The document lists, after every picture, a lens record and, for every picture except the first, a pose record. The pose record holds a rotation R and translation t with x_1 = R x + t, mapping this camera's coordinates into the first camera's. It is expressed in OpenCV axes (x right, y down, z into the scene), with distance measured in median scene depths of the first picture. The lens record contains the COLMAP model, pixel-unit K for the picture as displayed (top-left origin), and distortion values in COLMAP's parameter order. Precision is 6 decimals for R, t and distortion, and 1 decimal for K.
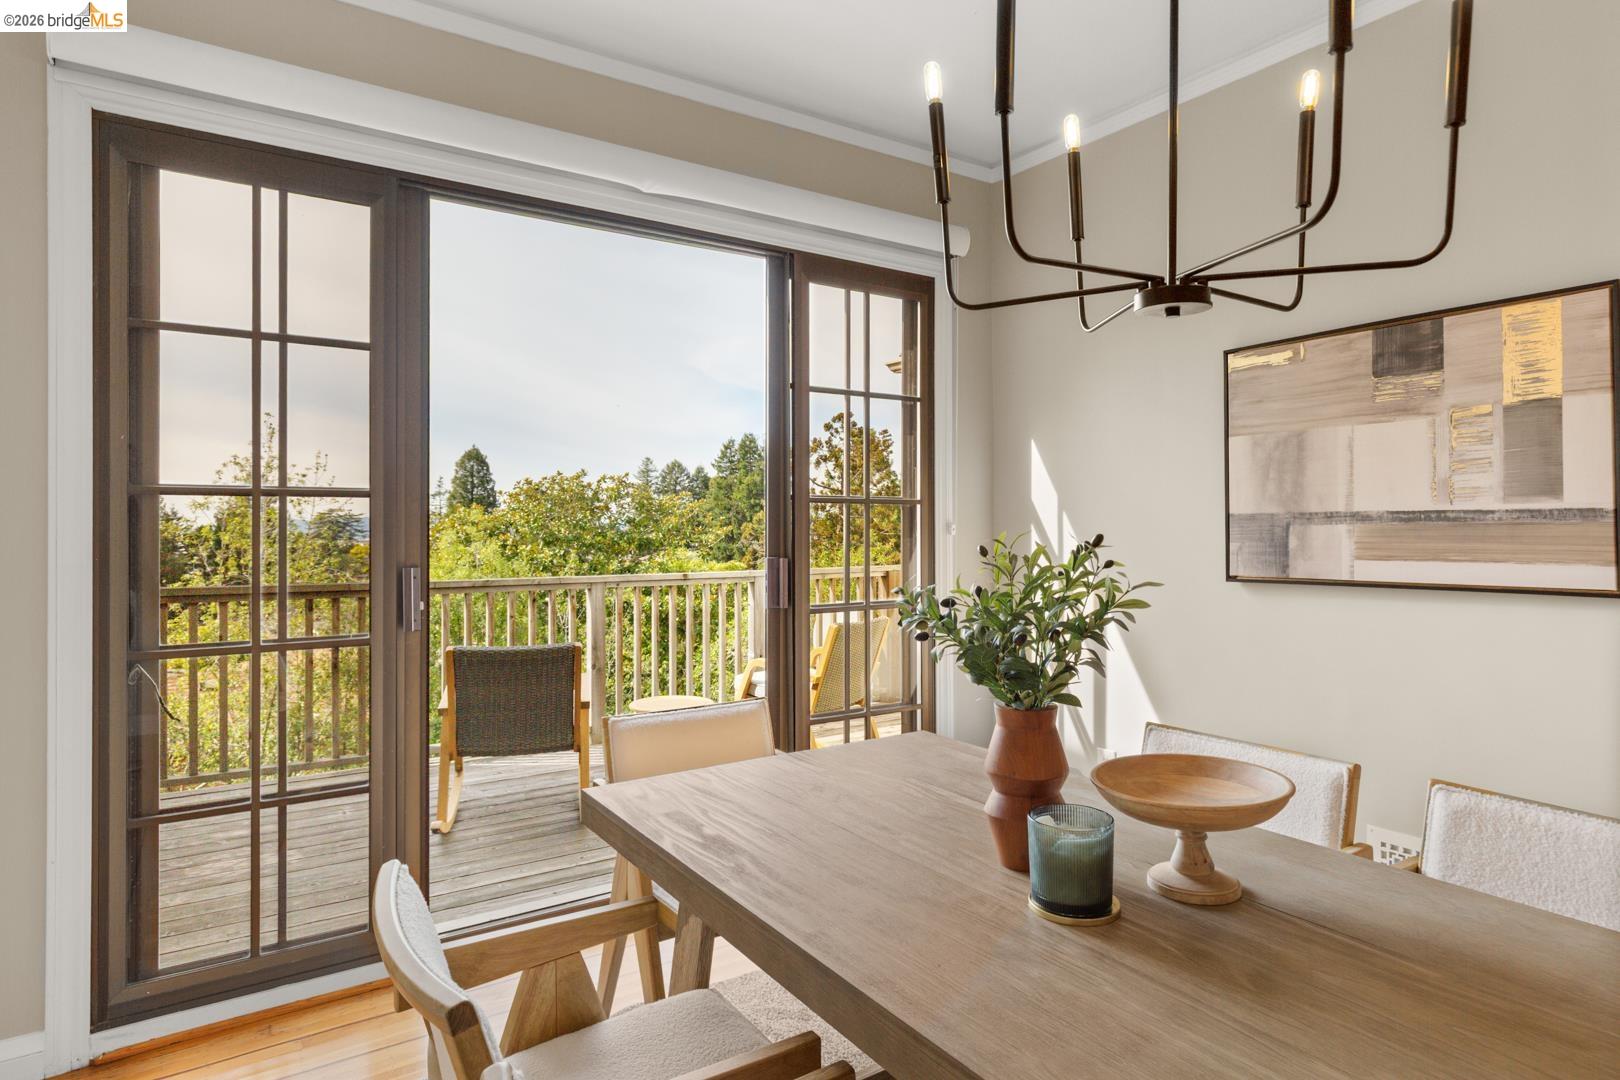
lens RADIAL K [[932.6, 0, 816.9], [0, 932.6, 526.7], [0, 0, 1]] dist [-0.001363, 0.002138]
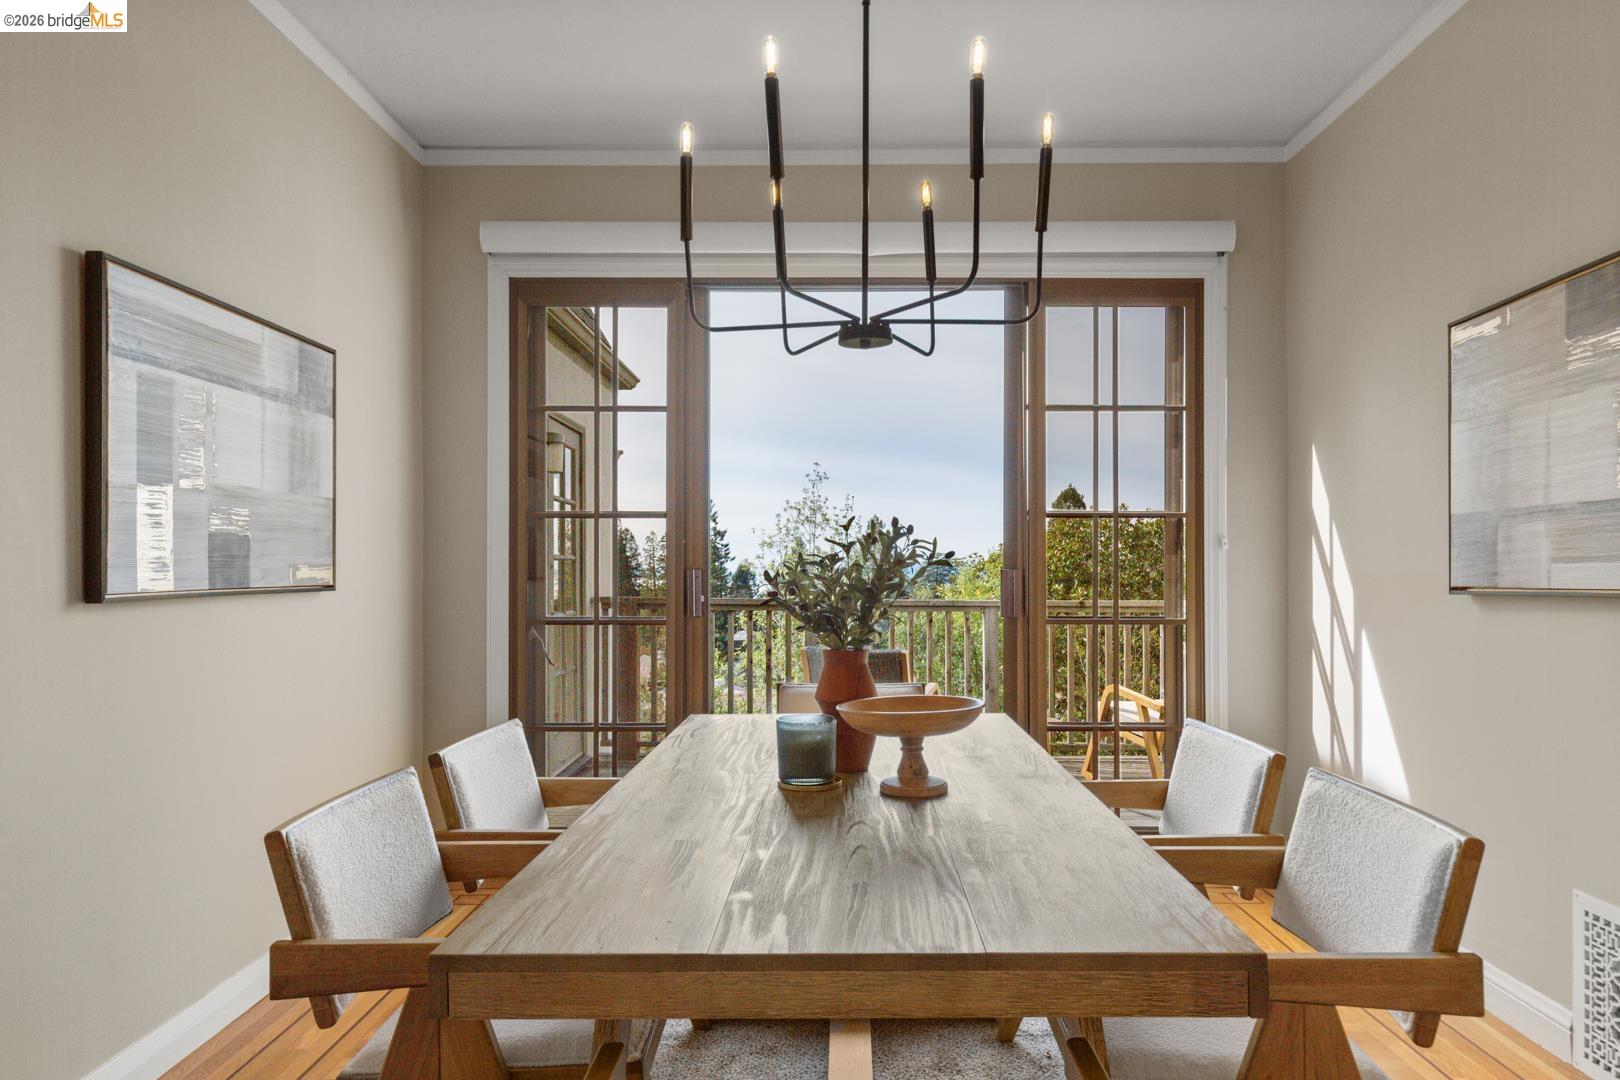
lens RADIAL K [[1039.9, 0, 813.4], [0, 1039.9, 565.8], [0, 0, 1]] dist [0.003413, -0.000264]
pose [[0.816261, 0.000668, -0.577683, 0.544694], [-0.004920, 0.999971, -0.005797, 0.043933], [0.577663, 0.007574, 0.816240, -0.121368]]
